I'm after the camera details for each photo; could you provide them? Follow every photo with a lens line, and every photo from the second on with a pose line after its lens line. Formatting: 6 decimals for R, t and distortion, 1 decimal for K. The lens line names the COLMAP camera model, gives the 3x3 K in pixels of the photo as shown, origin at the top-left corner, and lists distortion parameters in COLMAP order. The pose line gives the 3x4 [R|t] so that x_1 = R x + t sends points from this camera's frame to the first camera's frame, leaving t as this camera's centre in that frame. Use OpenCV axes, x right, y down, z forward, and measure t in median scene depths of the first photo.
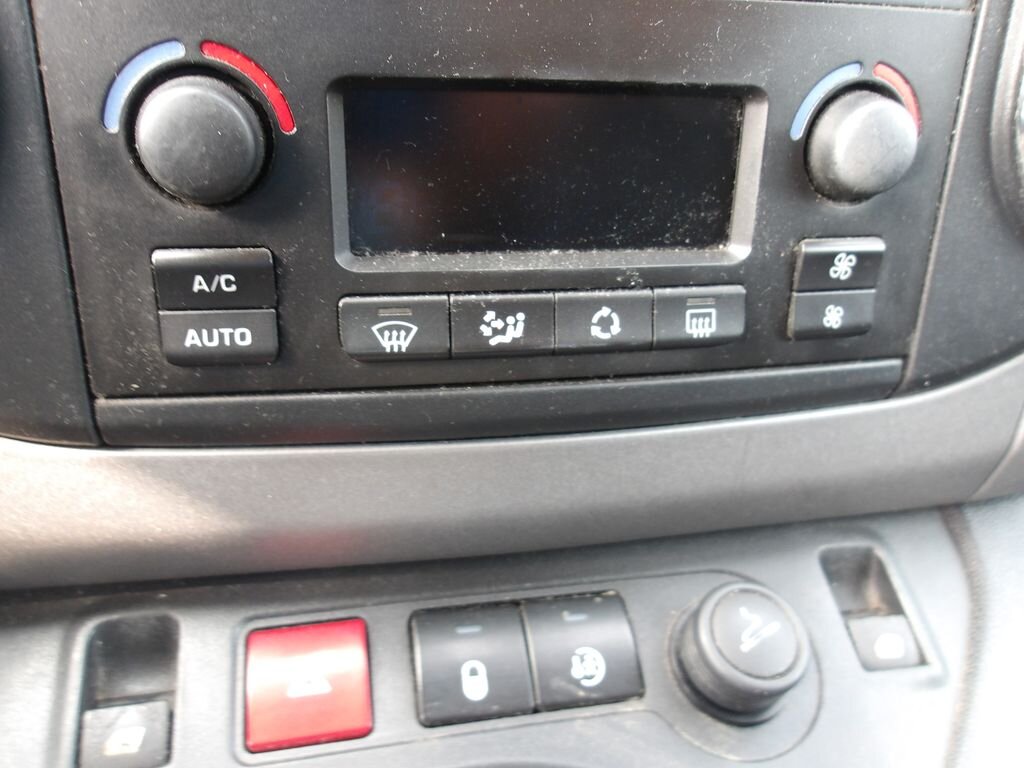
lens RADIAL K [[881.1, 0, 512.0], [0, 881.1, 385.3], [0, 0, 1]] dist [-0.014073, -0.002860]
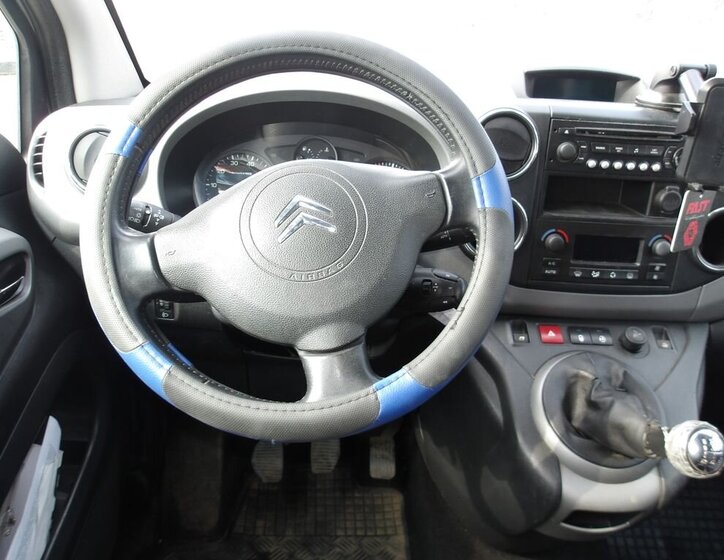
lens RADIAL K [[623.4, 0, 361.4], [0, 623.4, 280.0], [0, 0, 1]] dist [0.019000, 0.006976]
pose [[0.985596, 0.077486, -0.150318, -0.912932], [-0.090486, 0.992544, -0.081657, 0.453207], [0.142870, 0.094082, 0.985260, -3.325068]]
